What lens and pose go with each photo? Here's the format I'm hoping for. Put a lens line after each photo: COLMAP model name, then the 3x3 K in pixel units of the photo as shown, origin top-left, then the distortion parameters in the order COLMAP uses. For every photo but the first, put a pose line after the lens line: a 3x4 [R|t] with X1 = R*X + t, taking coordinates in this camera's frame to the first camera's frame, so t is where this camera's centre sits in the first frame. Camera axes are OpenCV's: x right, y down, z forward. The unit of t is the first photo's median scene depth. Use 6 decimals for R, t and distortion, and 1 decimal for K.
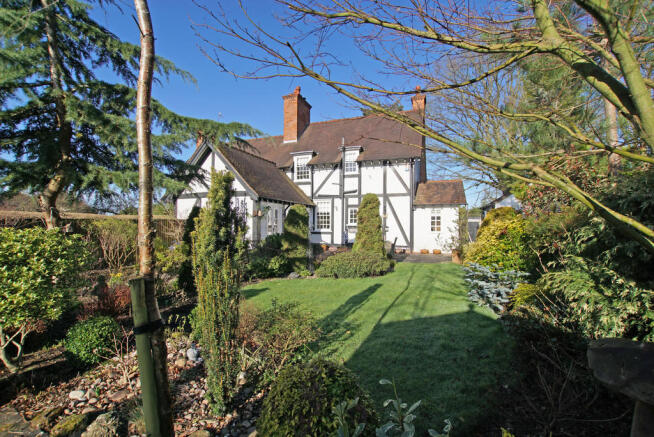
lens RADIAL K [[286.8, 0, 328.6], [0, 286.8, 220.2], [0, 0, 1]] dist [-0.027455, 0.000355]
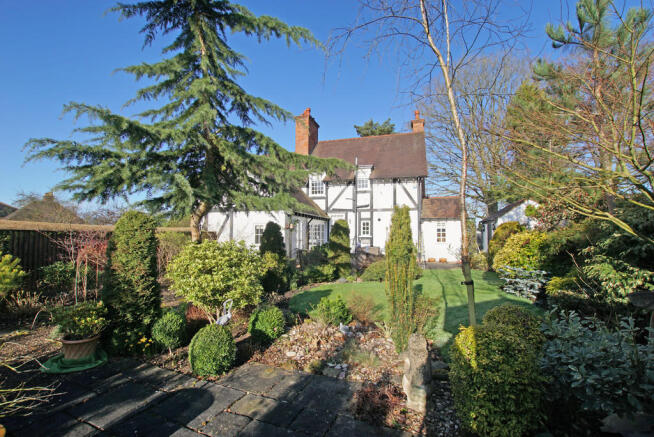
lens RADIAL K [[286.8, 0, 325.4], [0, 286.8, 223.1], [0, 0, 1]] dist [-0.027455, 0.000355]
pose [[0.998368, 0.001599, 0.057093, -0.132111], [-0.000013, 0.999614, -0.027772, -0.003627], [-0.057116, 0.027725, 0.997983, -0.088994]]
